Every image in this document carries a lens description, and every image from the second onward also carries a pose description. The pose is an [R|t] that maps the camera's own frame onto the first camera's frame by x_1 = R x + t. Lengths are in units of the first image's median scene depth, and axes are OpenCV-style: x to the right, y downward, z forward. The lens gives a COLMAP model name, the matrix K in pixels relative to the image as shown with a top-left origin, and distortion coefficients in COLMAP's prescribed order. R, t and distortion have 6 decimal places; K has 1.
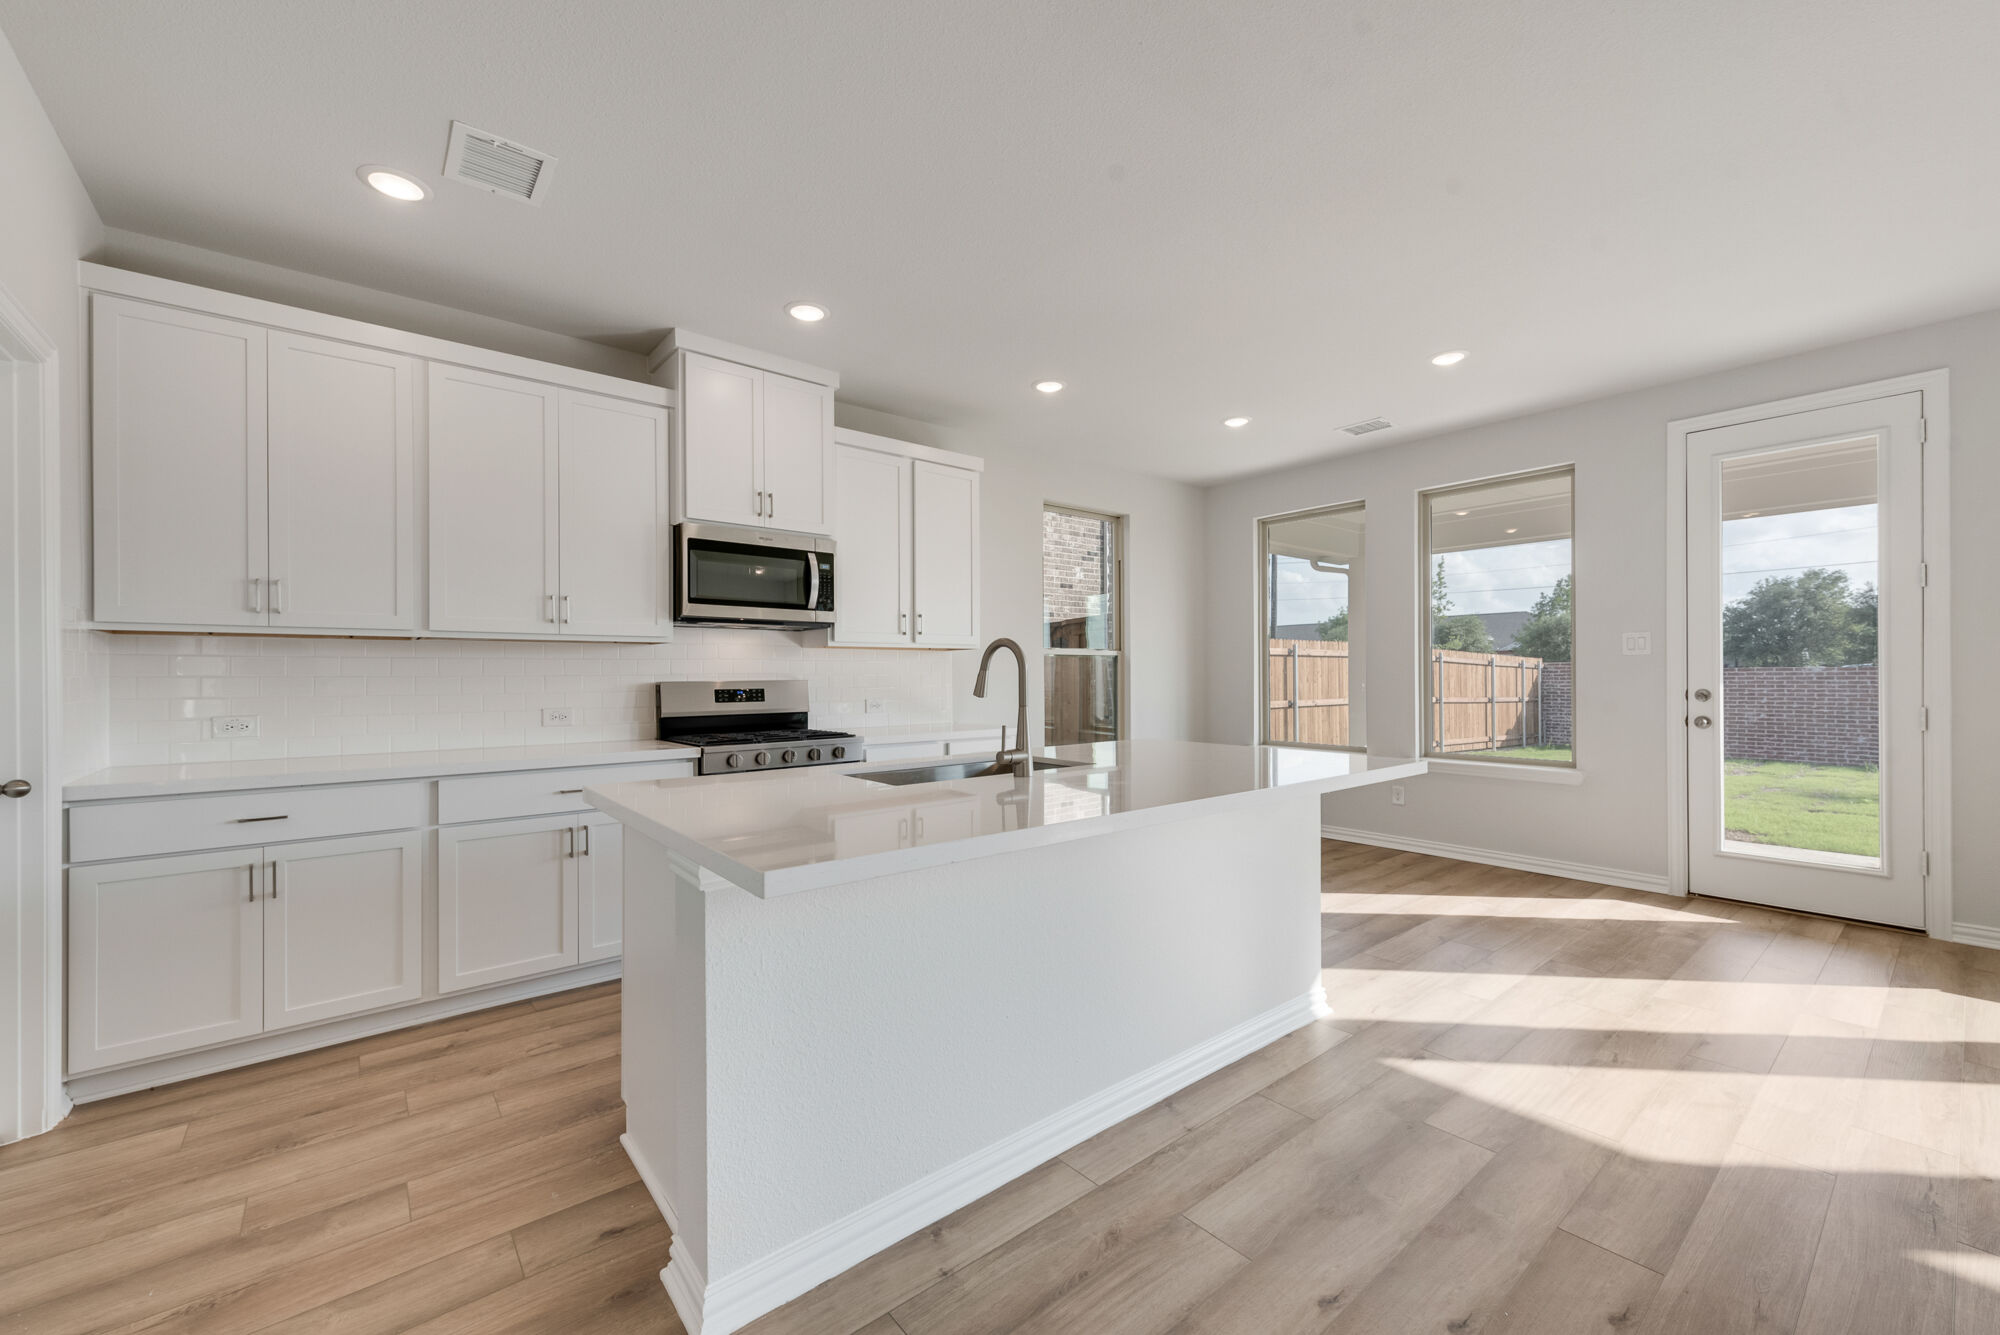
lens RADIAL K [[793.2, 0, 994.5], [0, 793.2, 667.4], [0, 0, 1]] dist [0.007499, -0.000303]
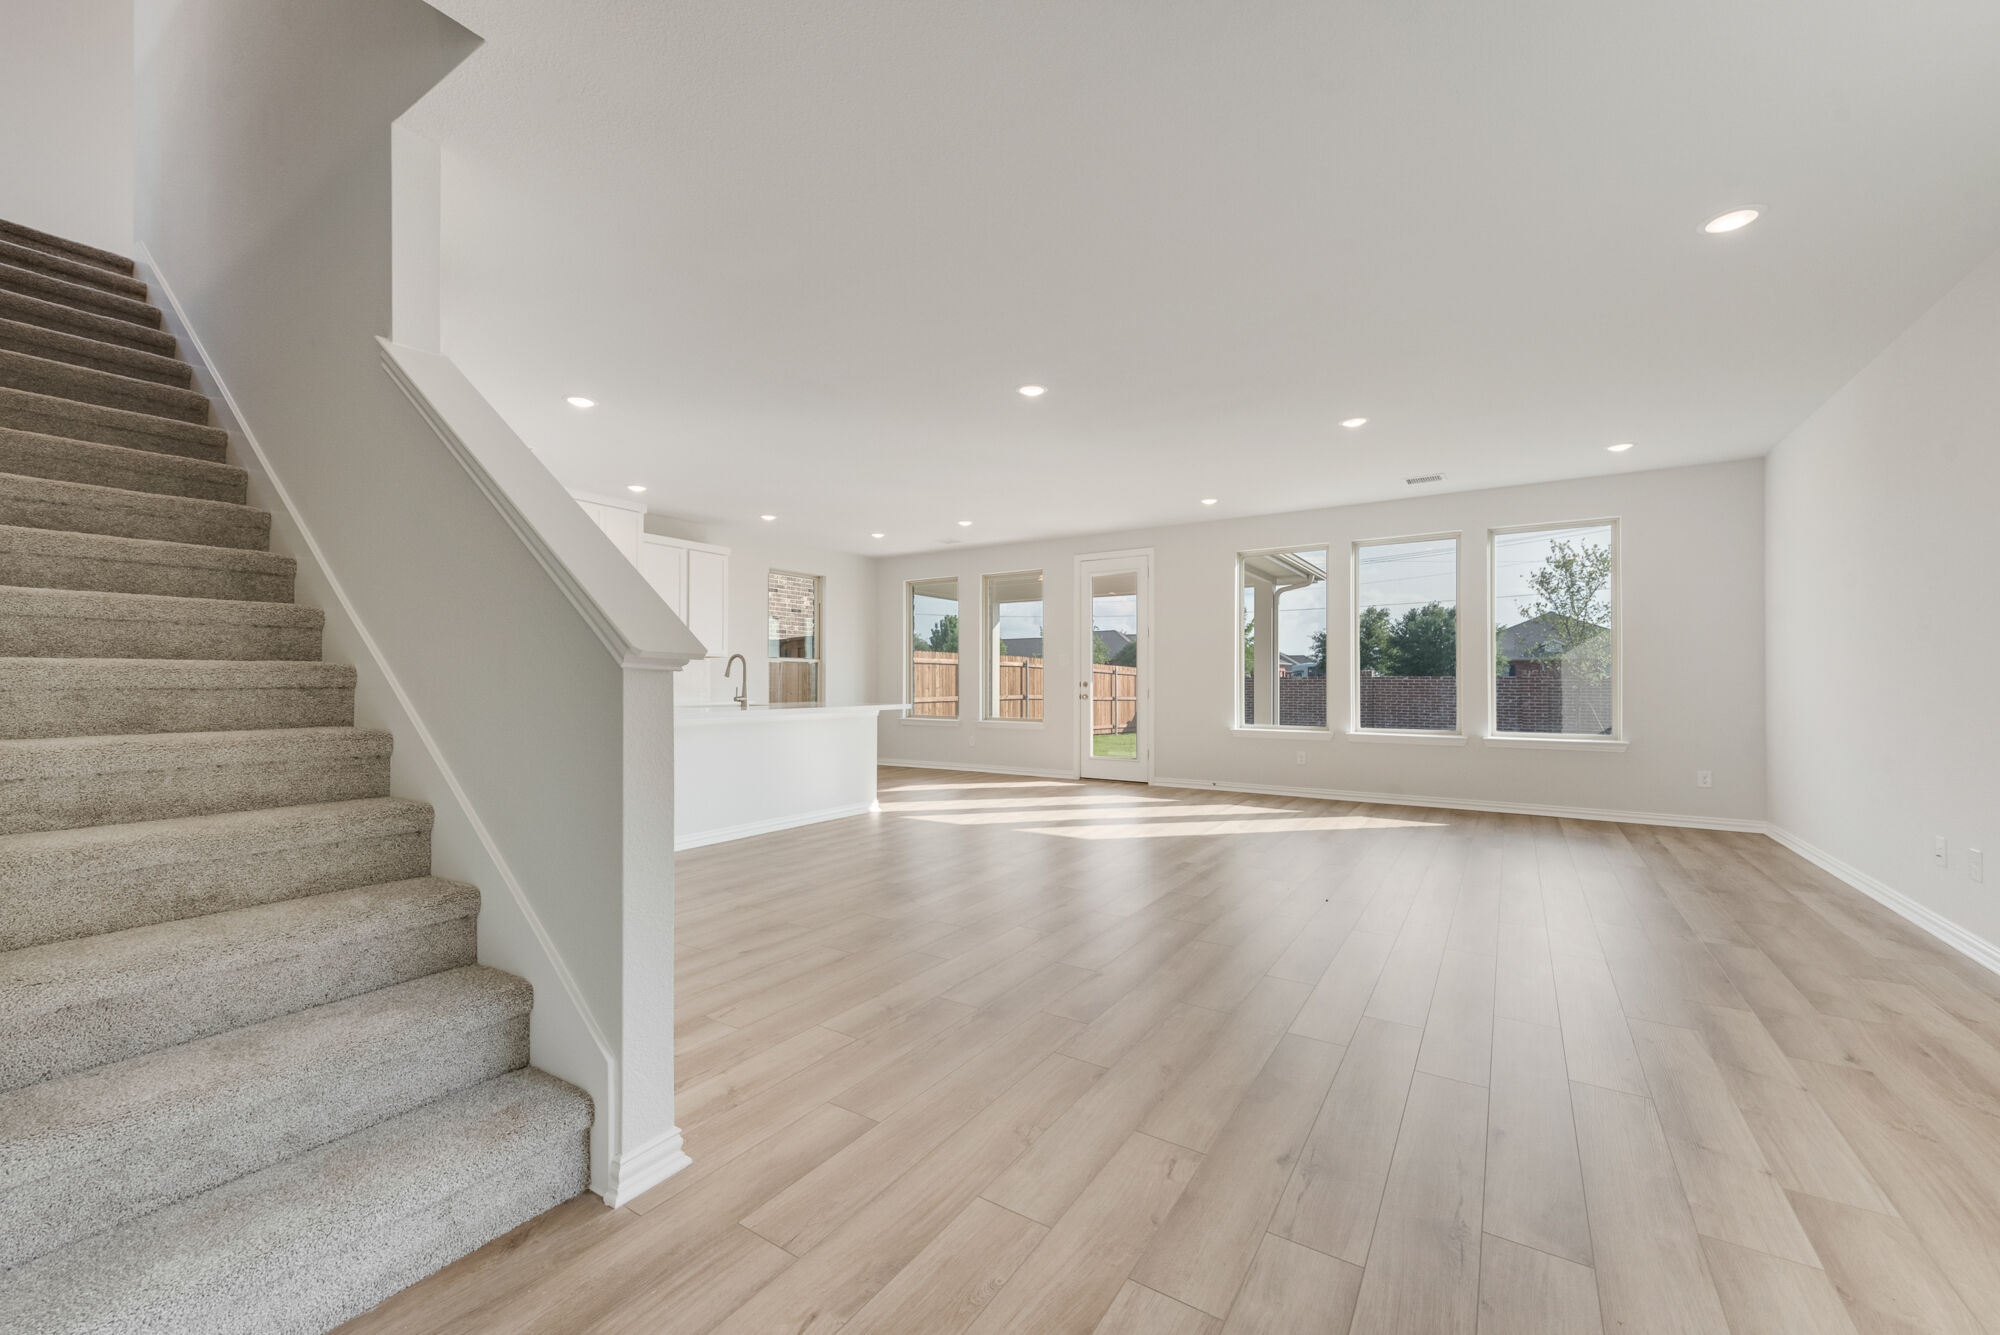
lens RADIAL K [[793.2, 0, 998.3], [0, 793.2, 670.5], [0, 0, 1]] dist [0.007499, -0.000303]
pose [[0.951945, 0.010335, 0.306096, 0.016378], [-0.008048, 0.999929, -0.008731, 0.018142], [-0.306164, 0.005848, 0.951961, -0.960407]]
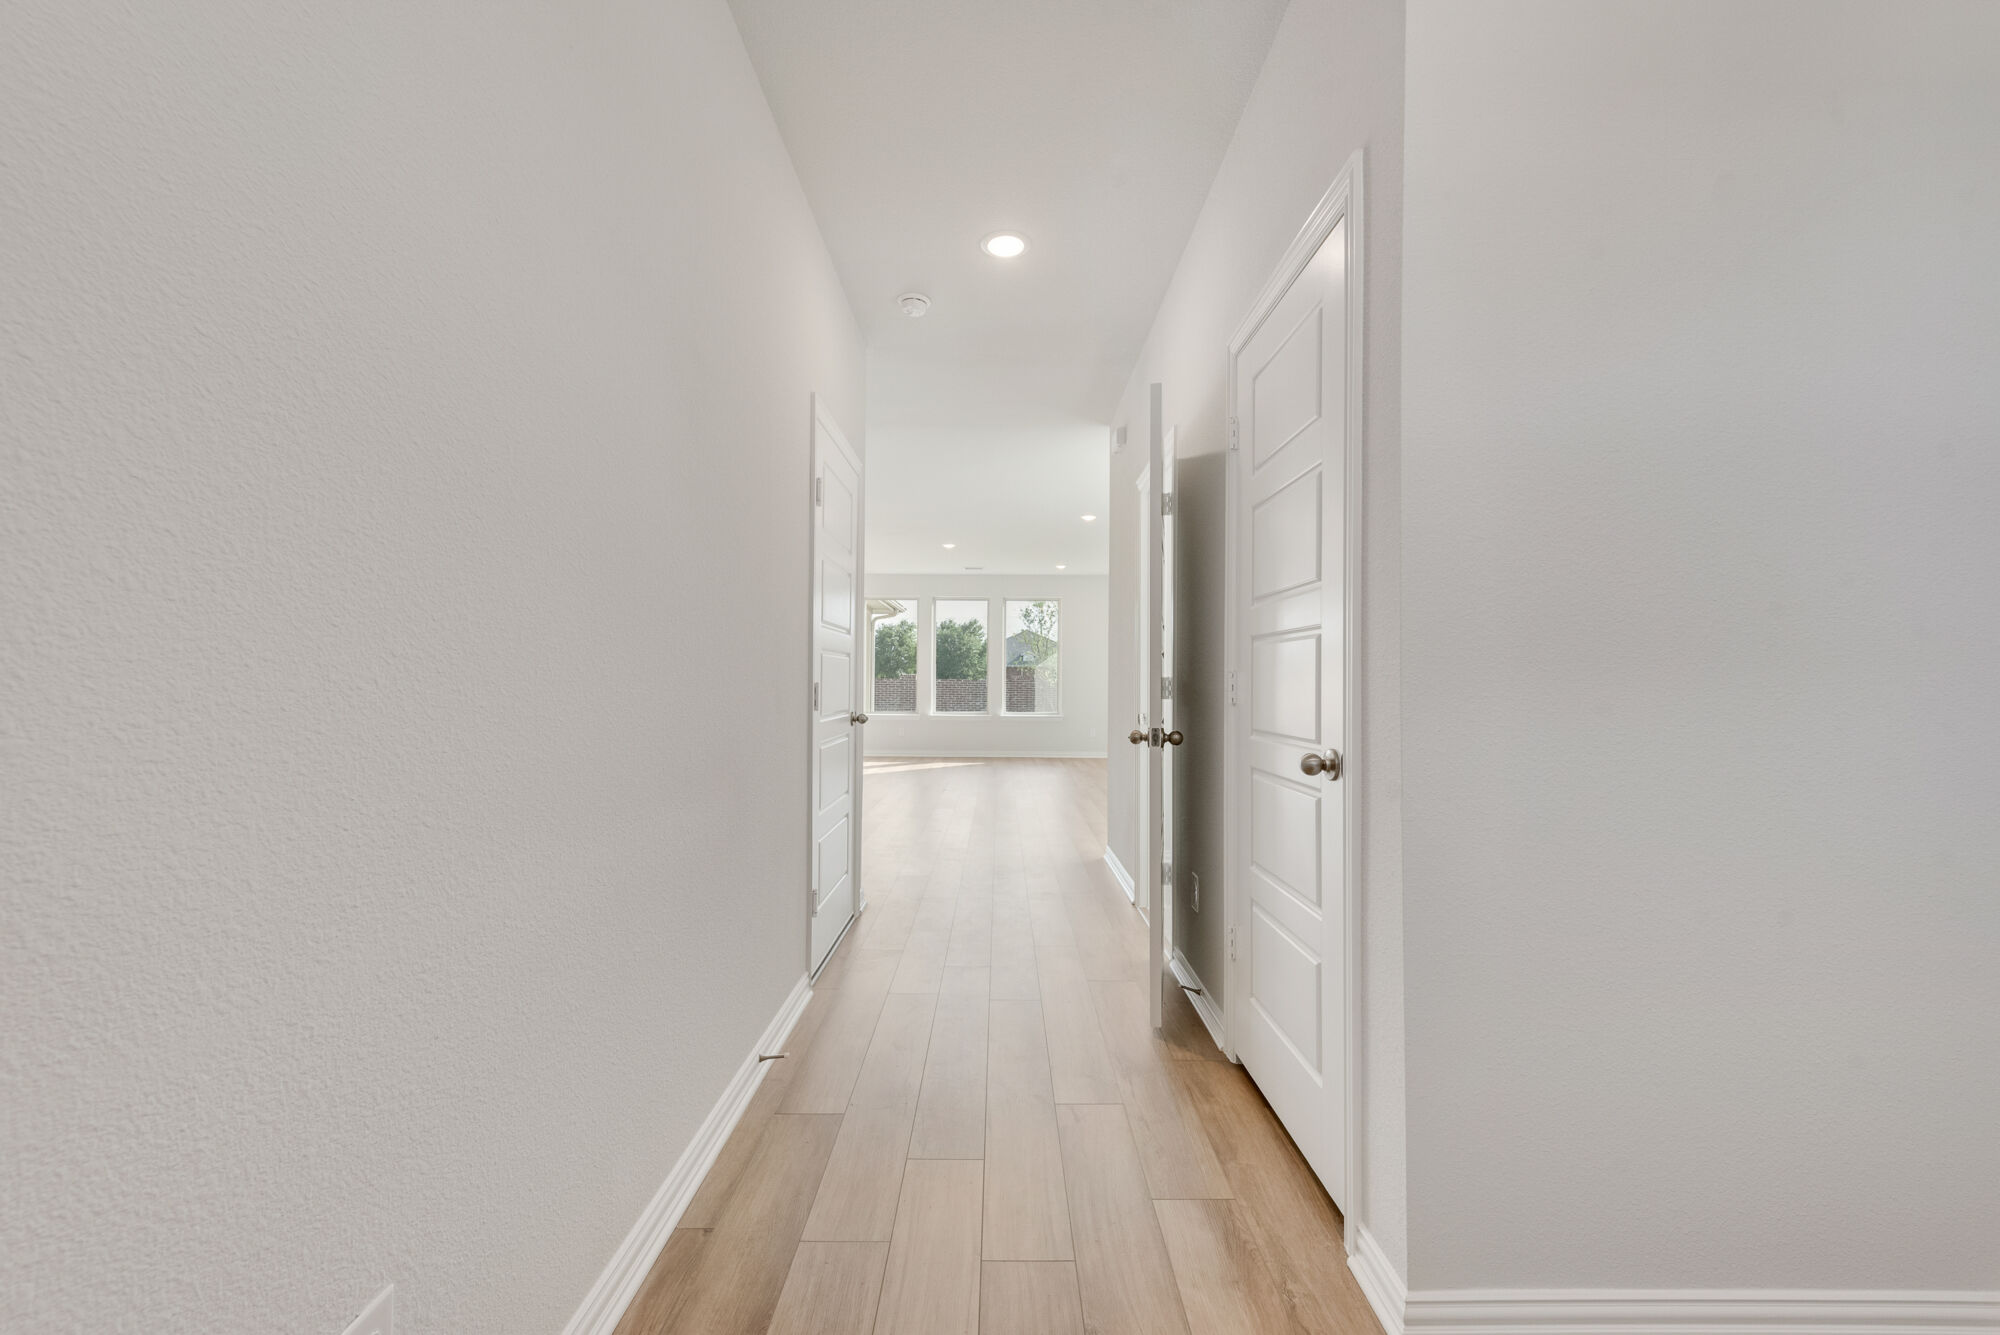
lens RADIAL K [[793.2, 0, 1000.8], [0, 793.2, 674.4], [0, 0, 1]] dist [0.007499, -0.000303]
pose [[0.631817, 0.013884, 0.774994, -4.974030], [-0.016282, 0.999857, -0.004638, -0.111826], [-0.774947, -0.009689, 0.631952, -4.597674]]
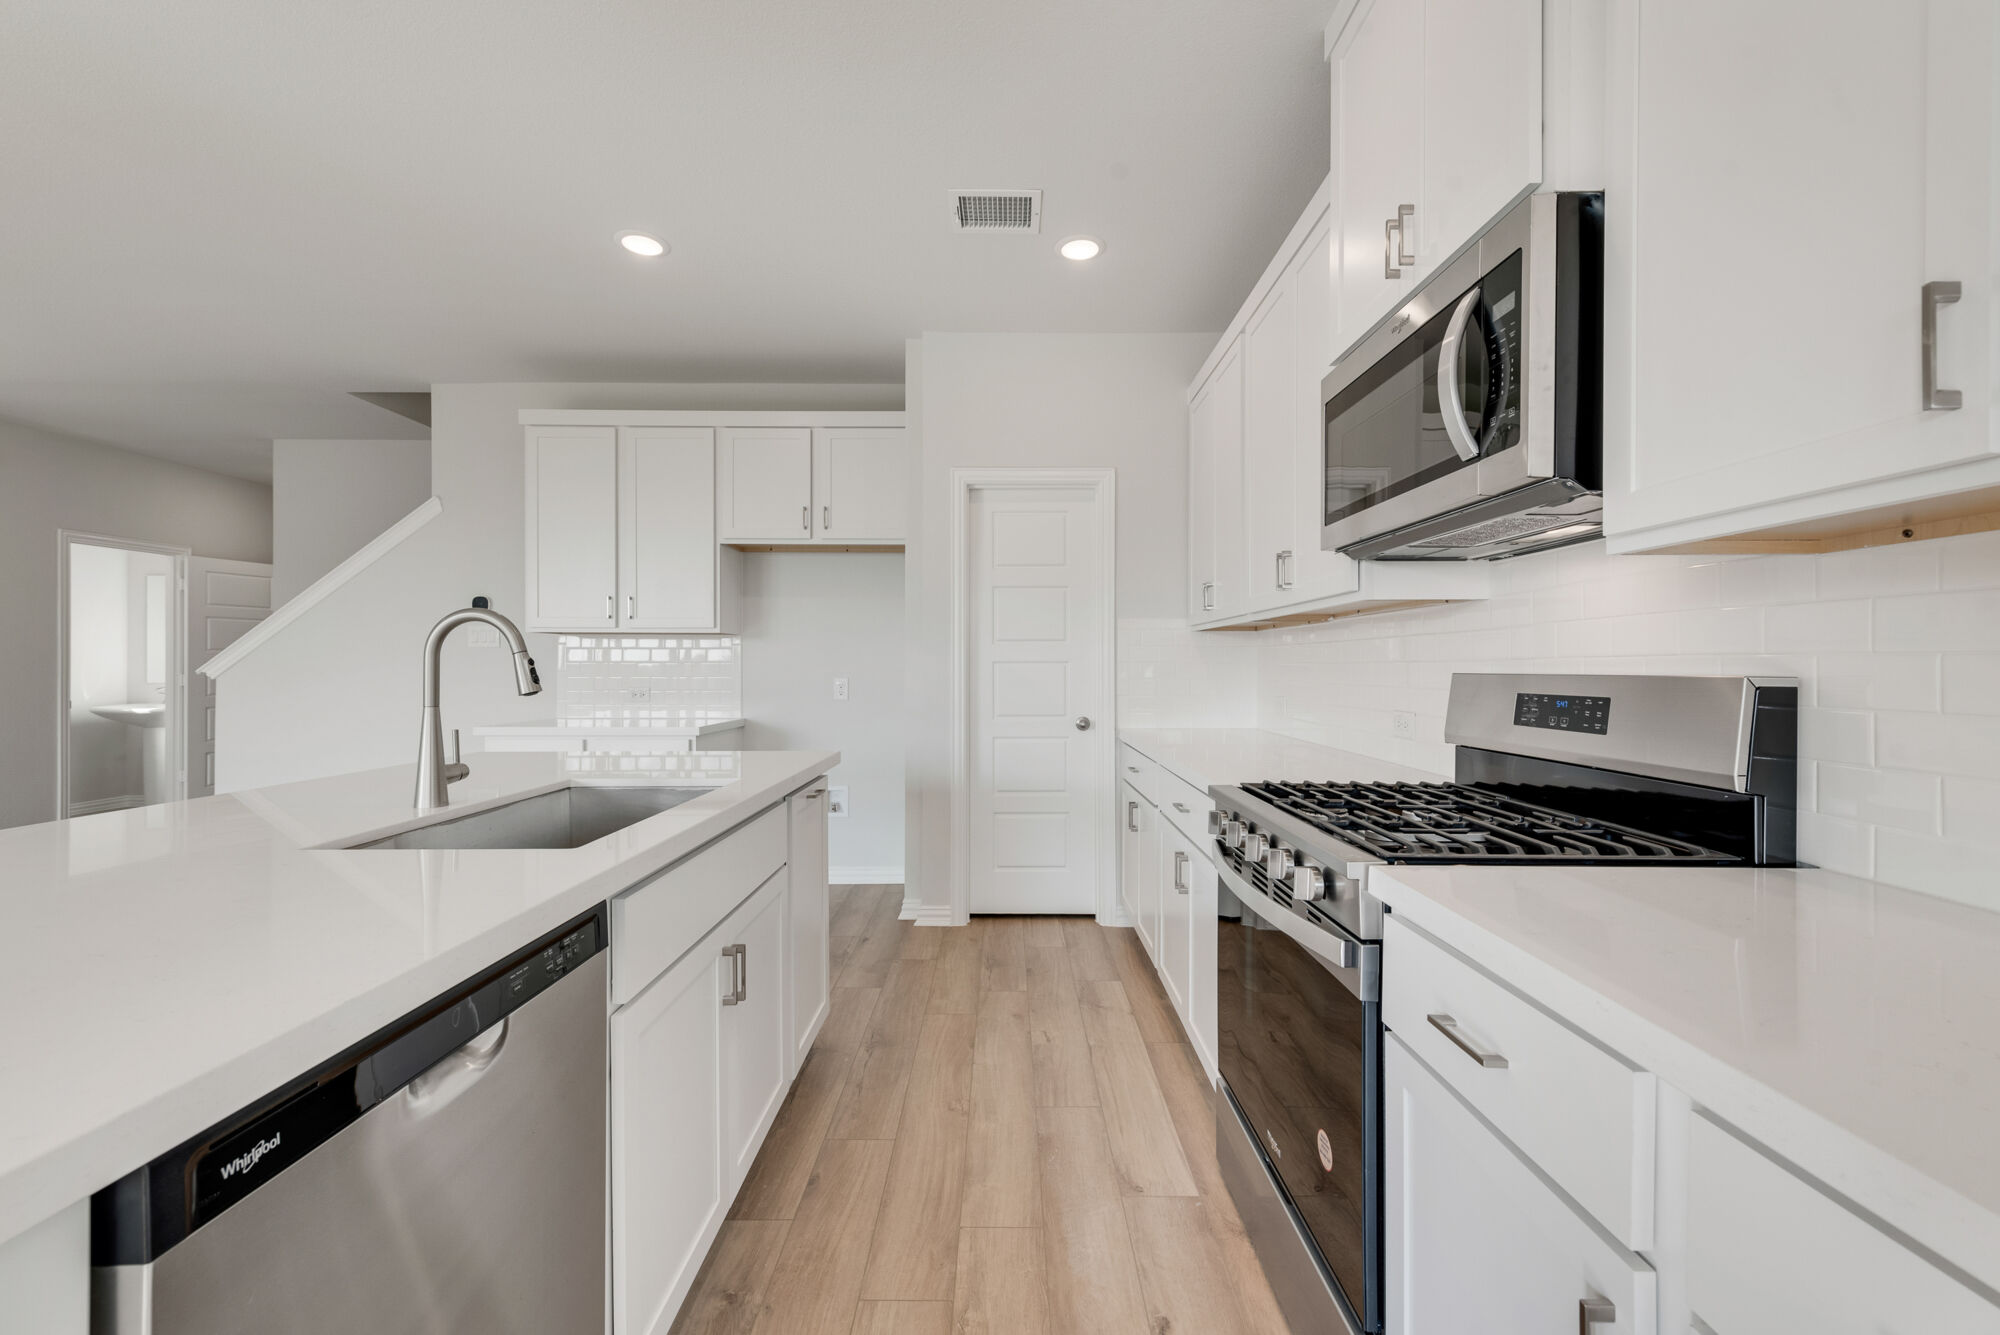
lens RADIAL K [[793.2, 0, 994.9], [0, 793.2, 667.1], [0, 0, 1]] dist [0.007499, -0.000303]
pose [[-0.633024, 0.004413, -0.774119, 0.152342], [0.009985, 0.999947, -0.002465, 0.011520], [0.774067, -0.009290, -0.633035, 1.015413]]
